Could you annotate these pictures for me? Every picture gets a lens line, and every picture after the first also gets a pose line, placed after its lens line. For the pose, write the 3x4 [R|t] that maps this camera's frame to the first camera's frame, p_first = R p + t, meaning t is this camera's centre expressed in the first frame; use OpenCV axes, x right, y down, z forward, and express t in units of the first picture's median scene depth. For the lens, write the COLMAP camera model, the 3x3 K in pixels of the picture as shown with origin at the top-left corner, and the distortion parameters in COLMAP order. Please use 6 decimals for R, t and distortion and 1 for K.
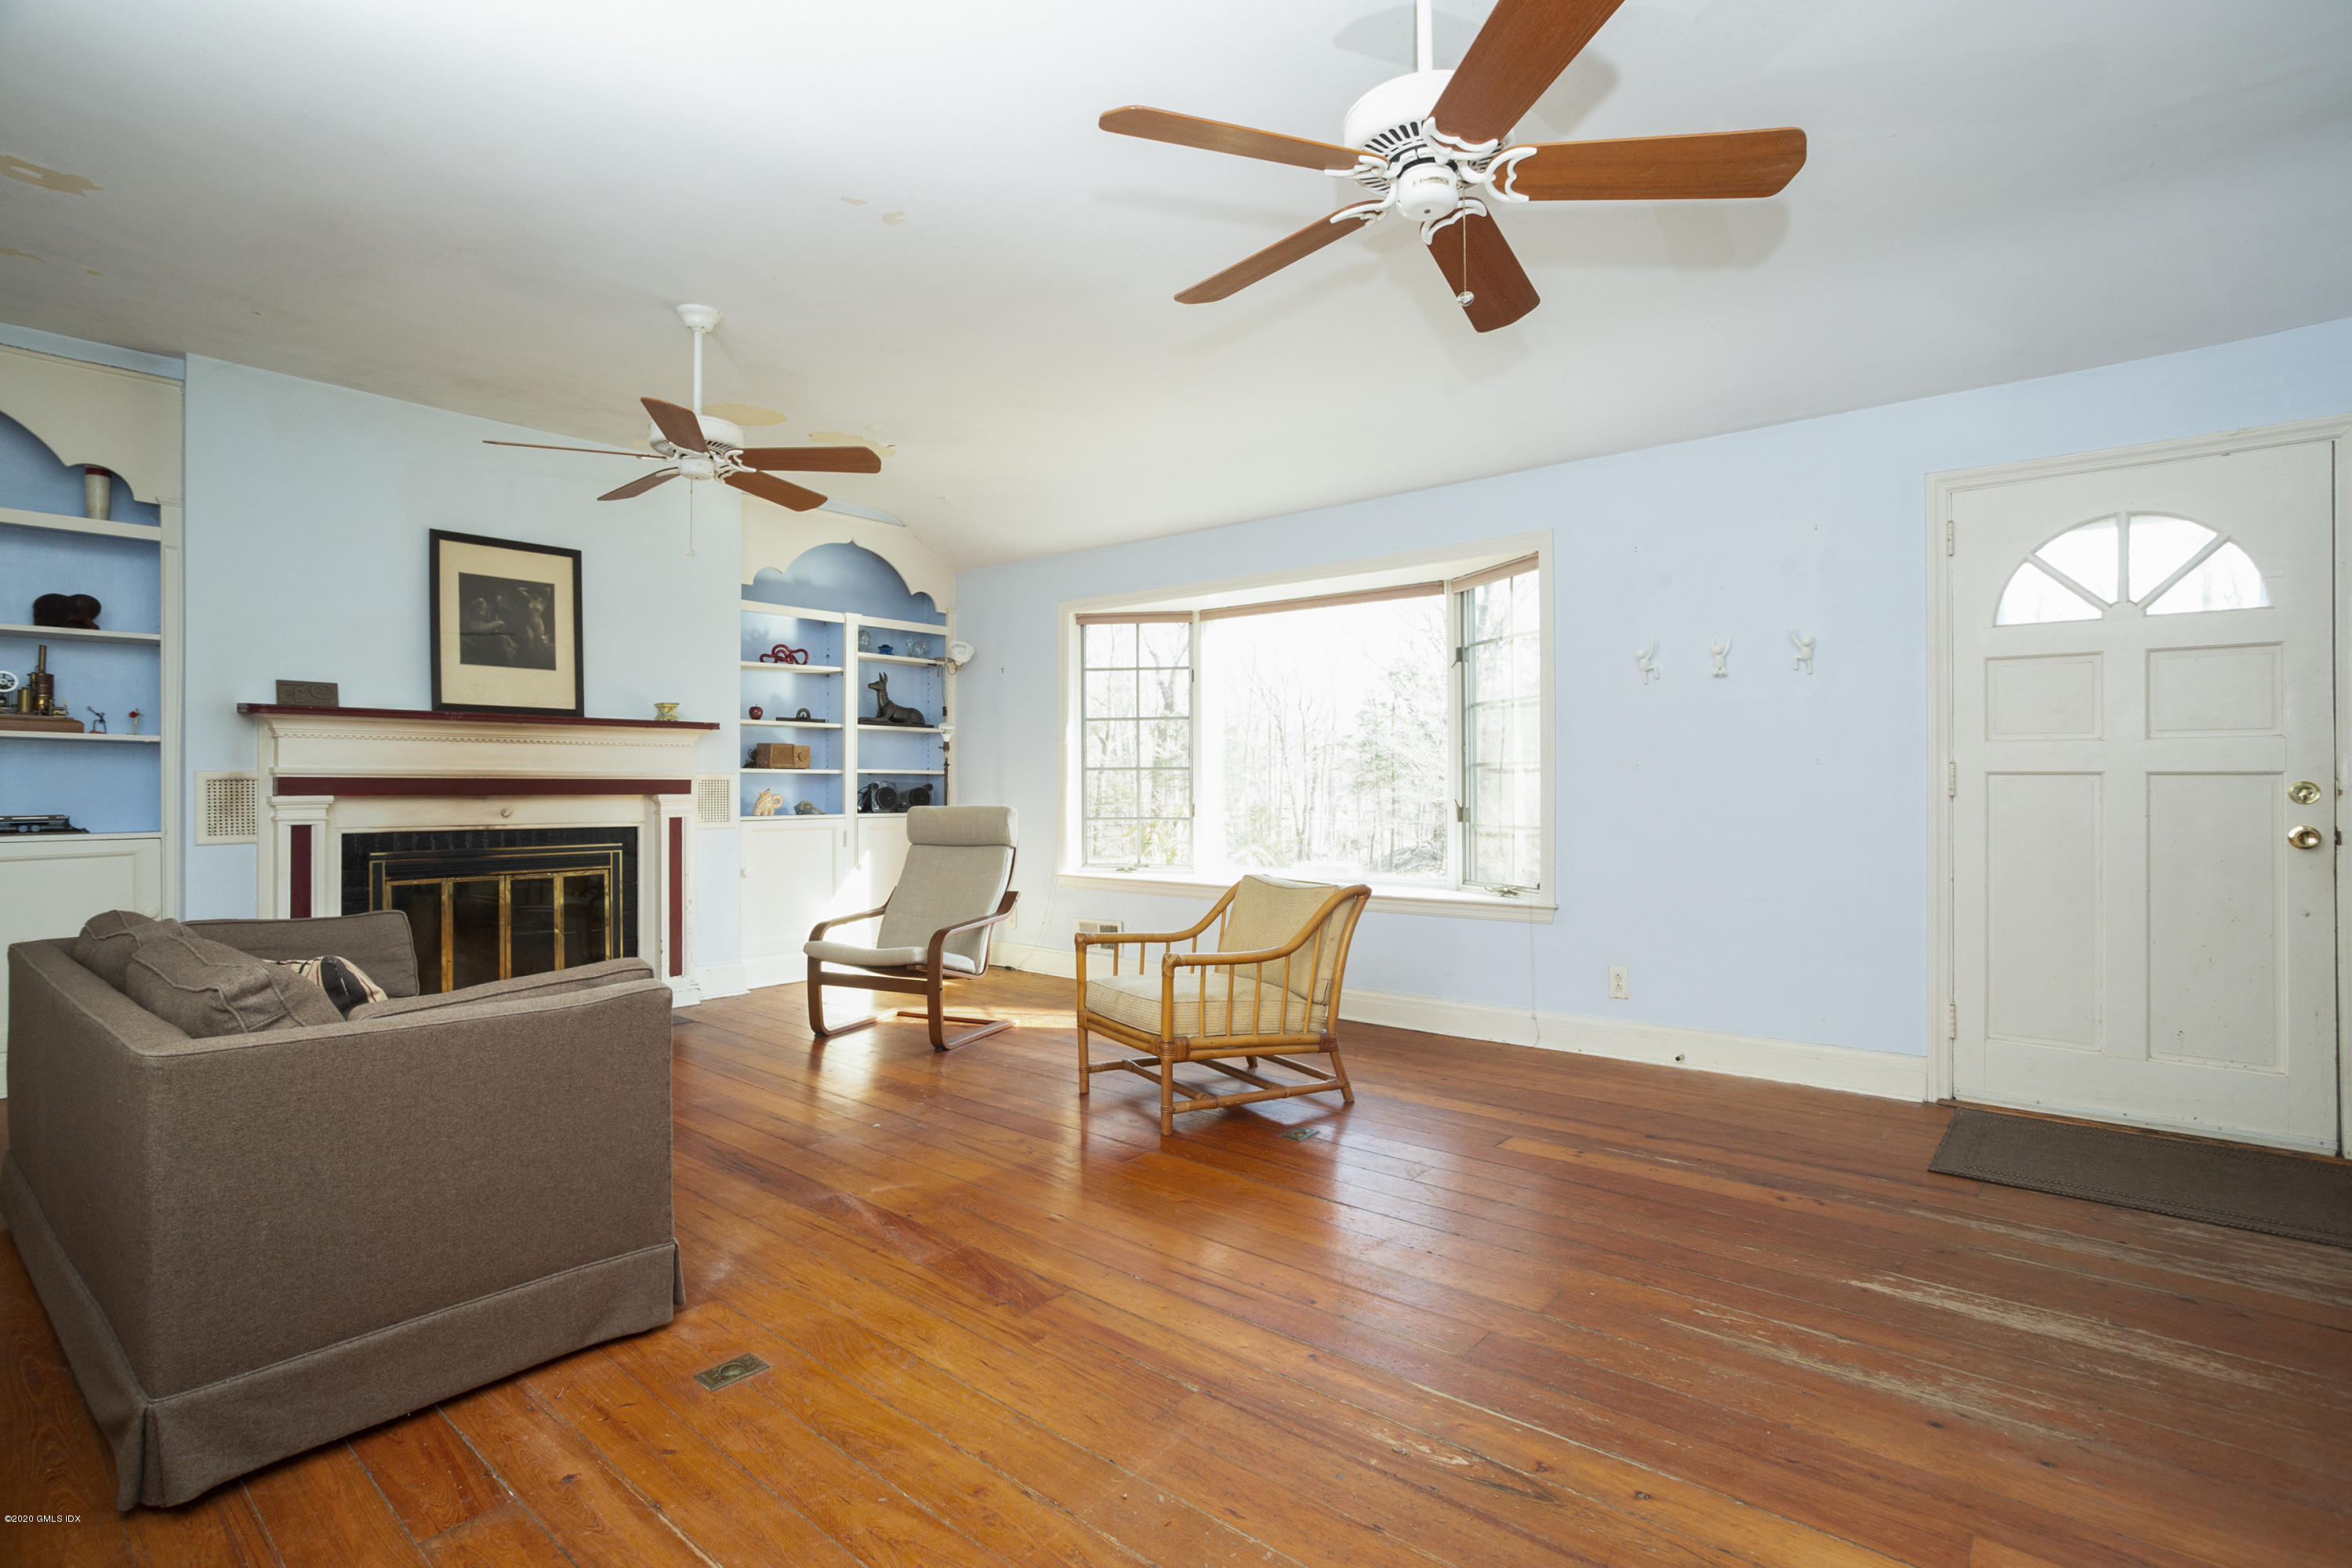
lens RADIAL K [[1135.7, 0, 1175.4], [0, 1135.7, 773.2], [0, 0, 1]] dist [-0.071506, 0.038426]
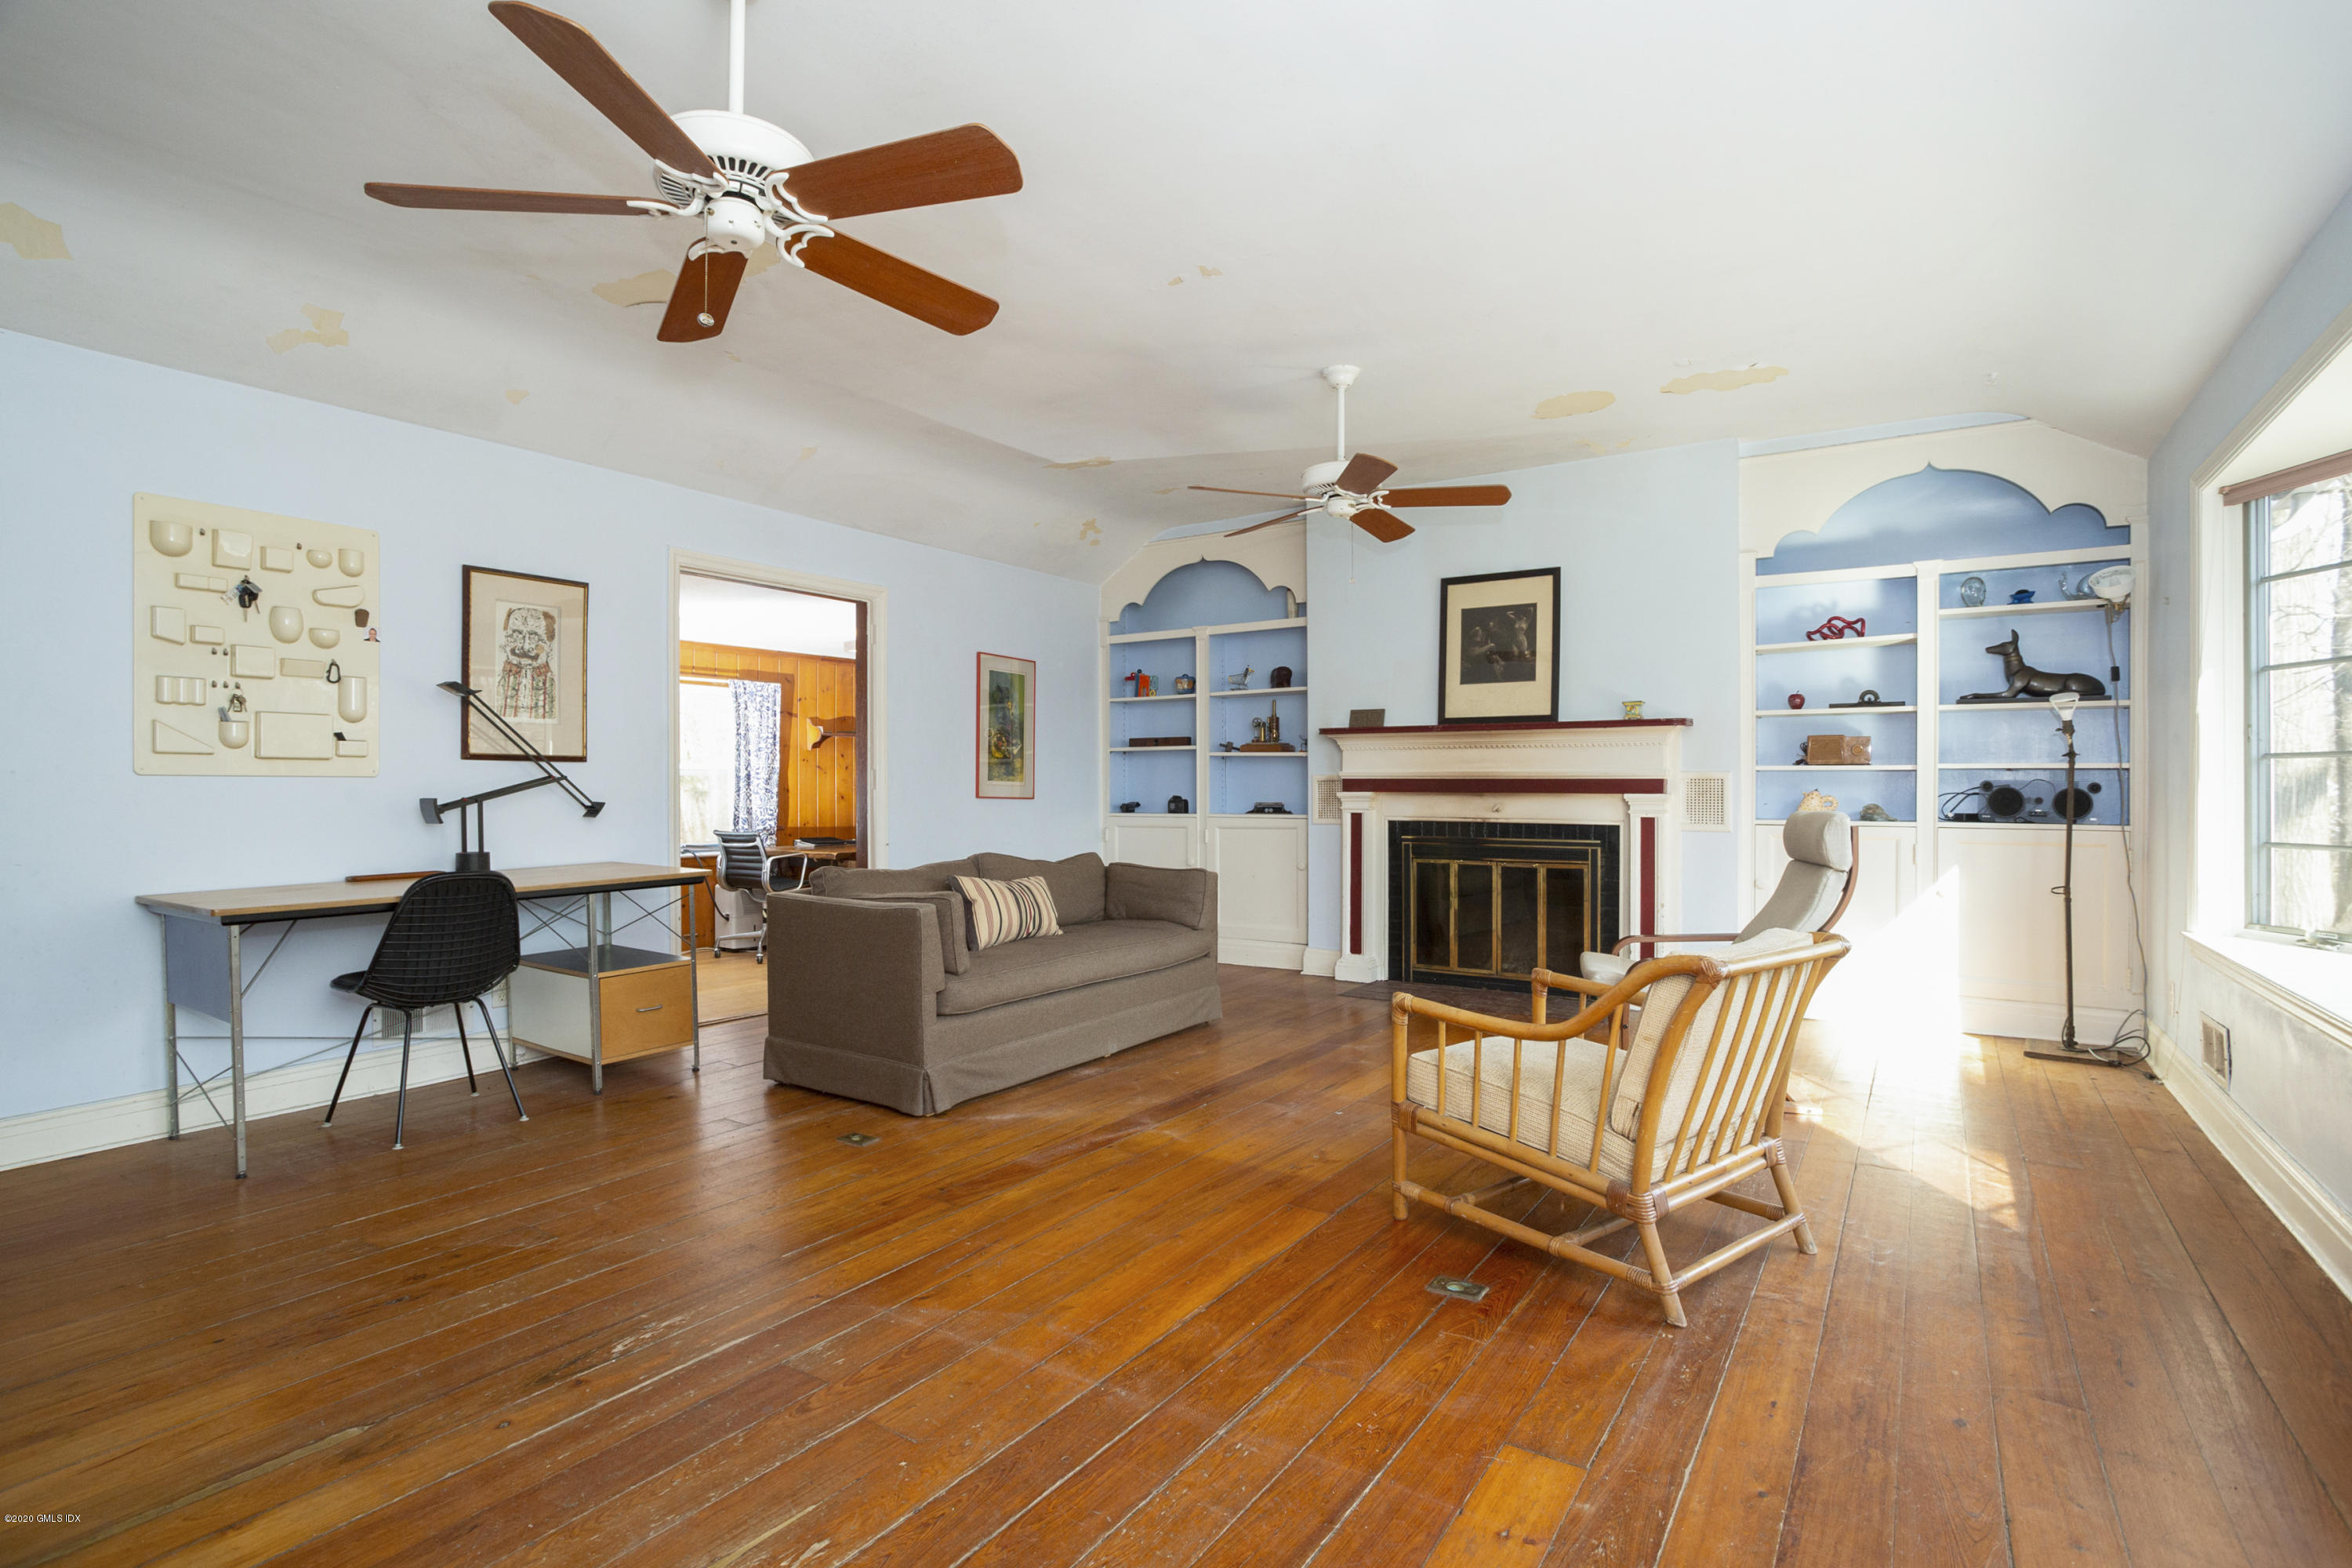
lens RADIAL K [[1160.1, 0, 1176.0], [0, 1160.1, 784.0], [0, 0, 1]] dist [-0.074894, 0.042855]
pose [[0.109986, -0.001192, -0.993932, 0.541551], [0.009344, 0.999956, -0.000165, 0.007202], [0.993889, -0.009269, 0.109993, 0.519642]]
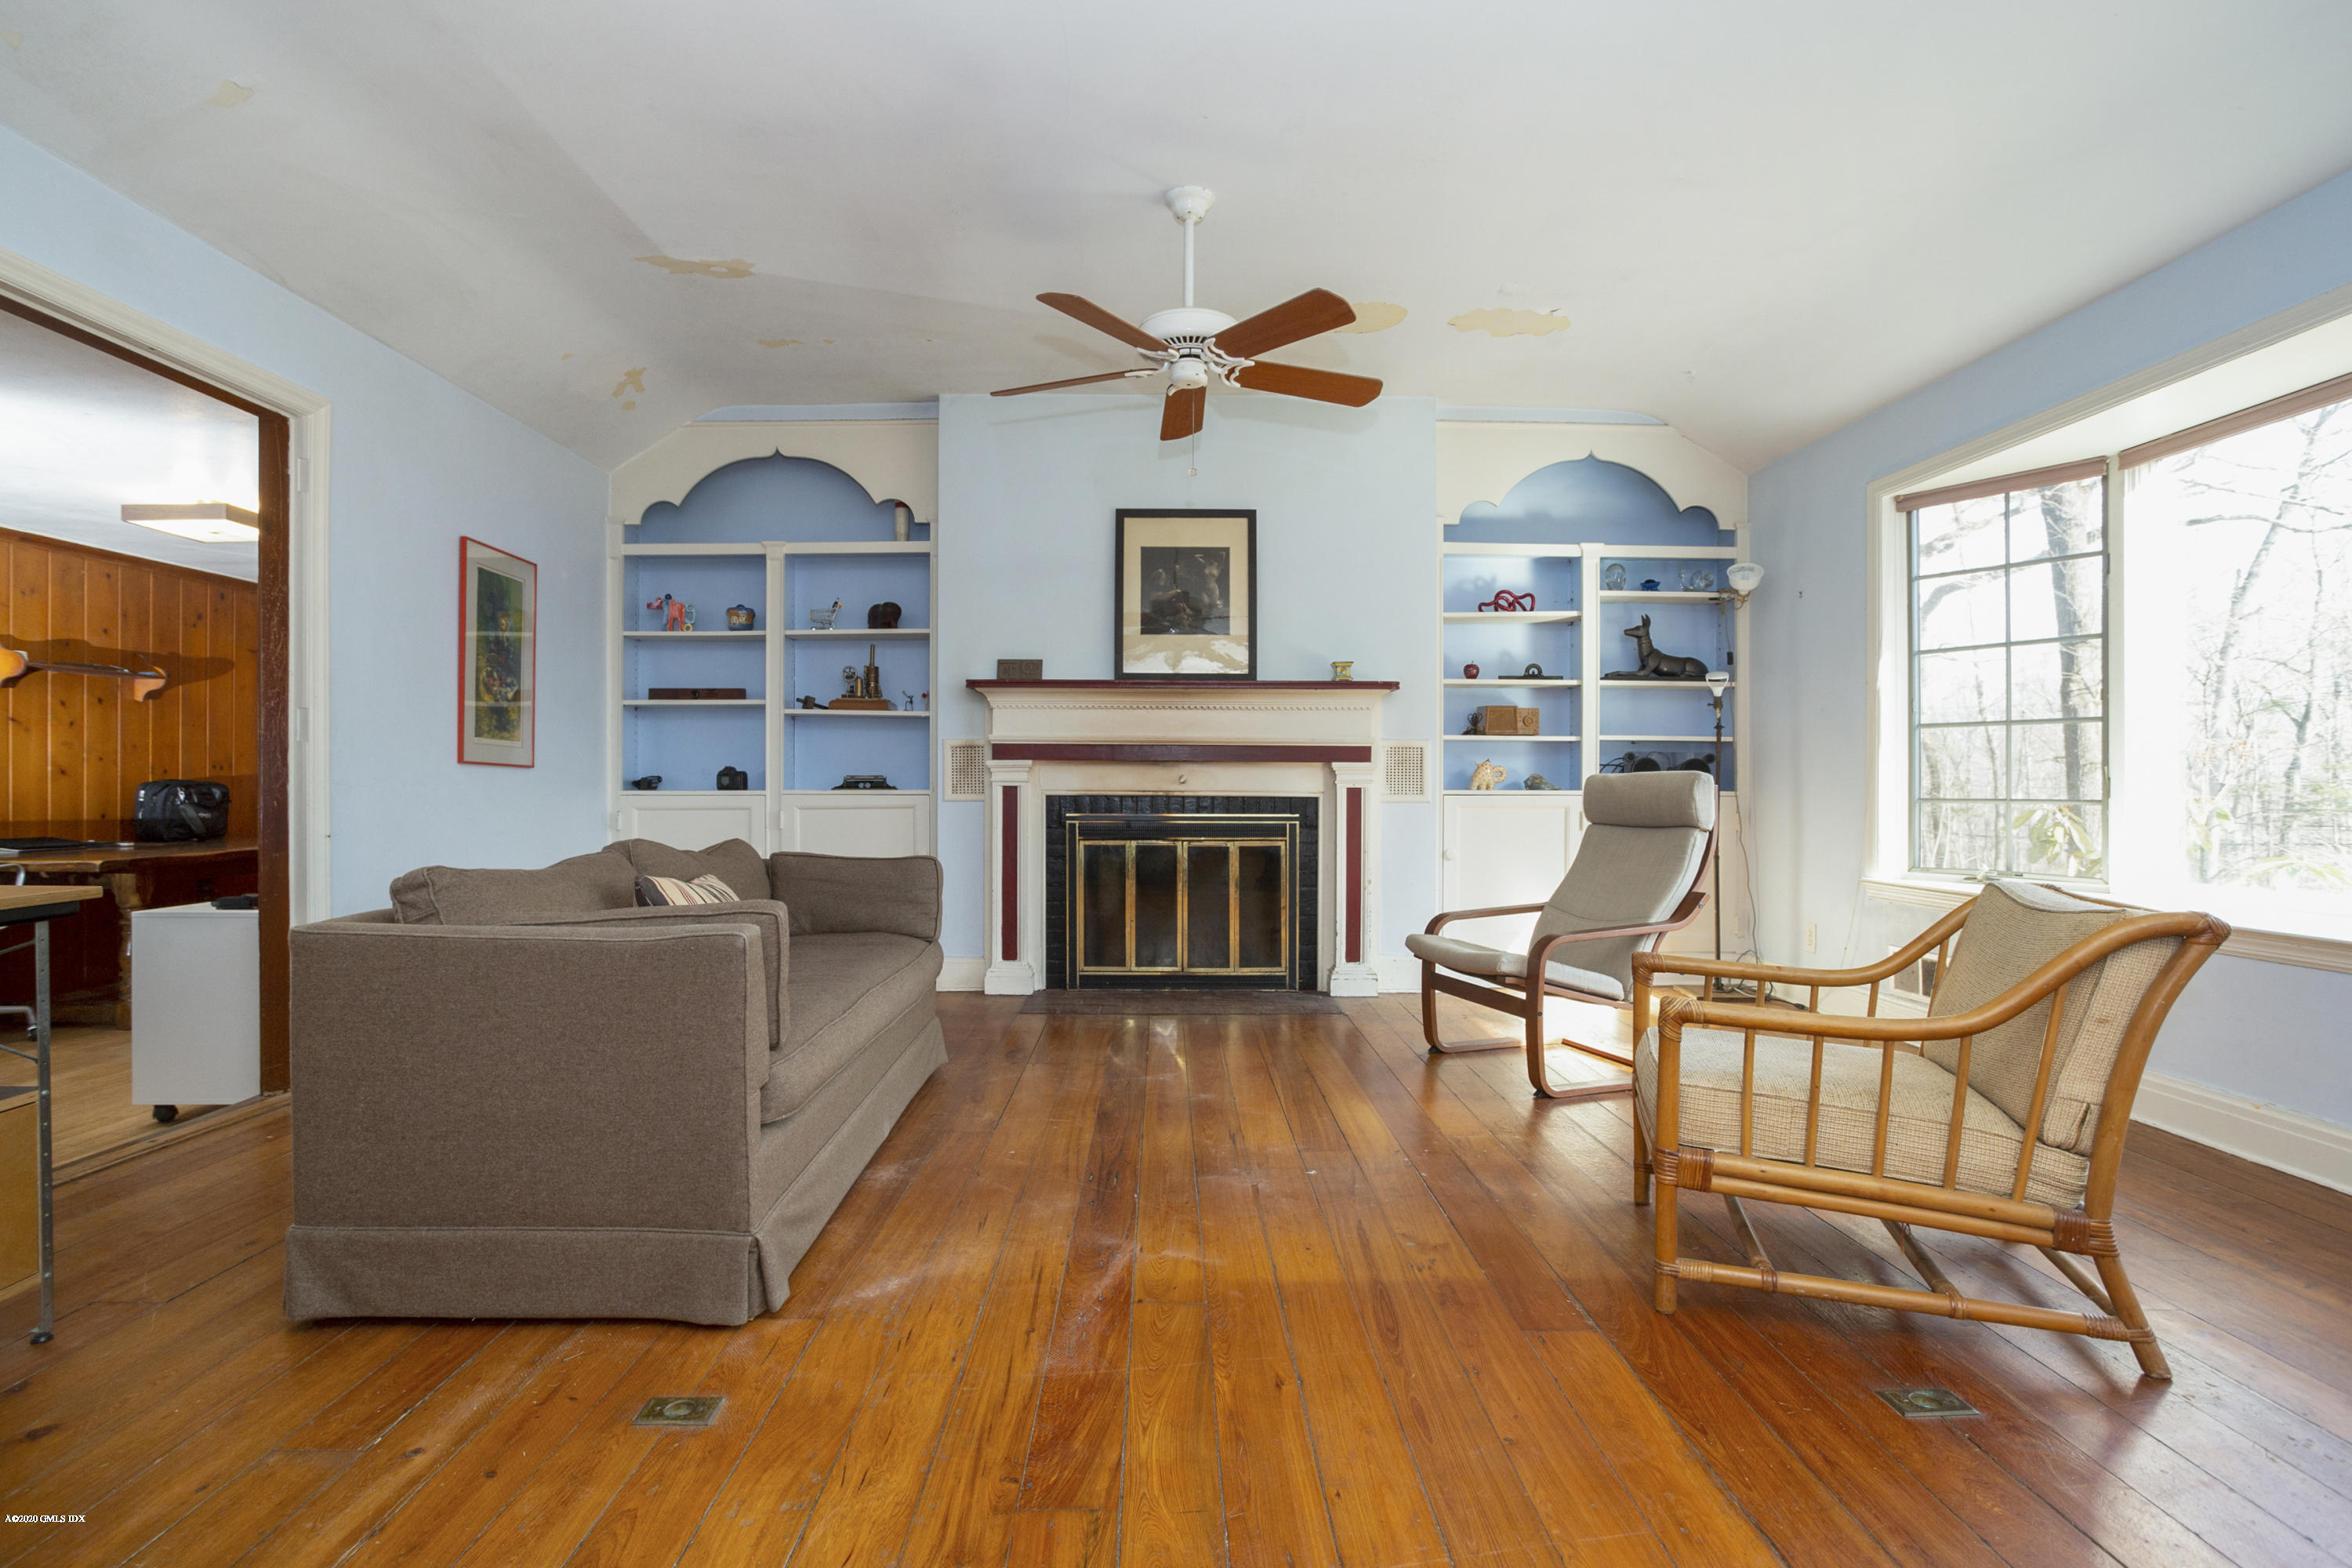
lens RADIAL K [[1160.1, 0, 1176.0], [0, 1160.1, 784.0], [0, 0, 1]] dist [-0.074894, 0.042855]
pose [[0.652820, 0.002860, -0.757508, 0.184878], [0.003742, 0.999968, 0.007001, 0.031729], [0.757504, -0.007405, 0.652789, 0.299387]]
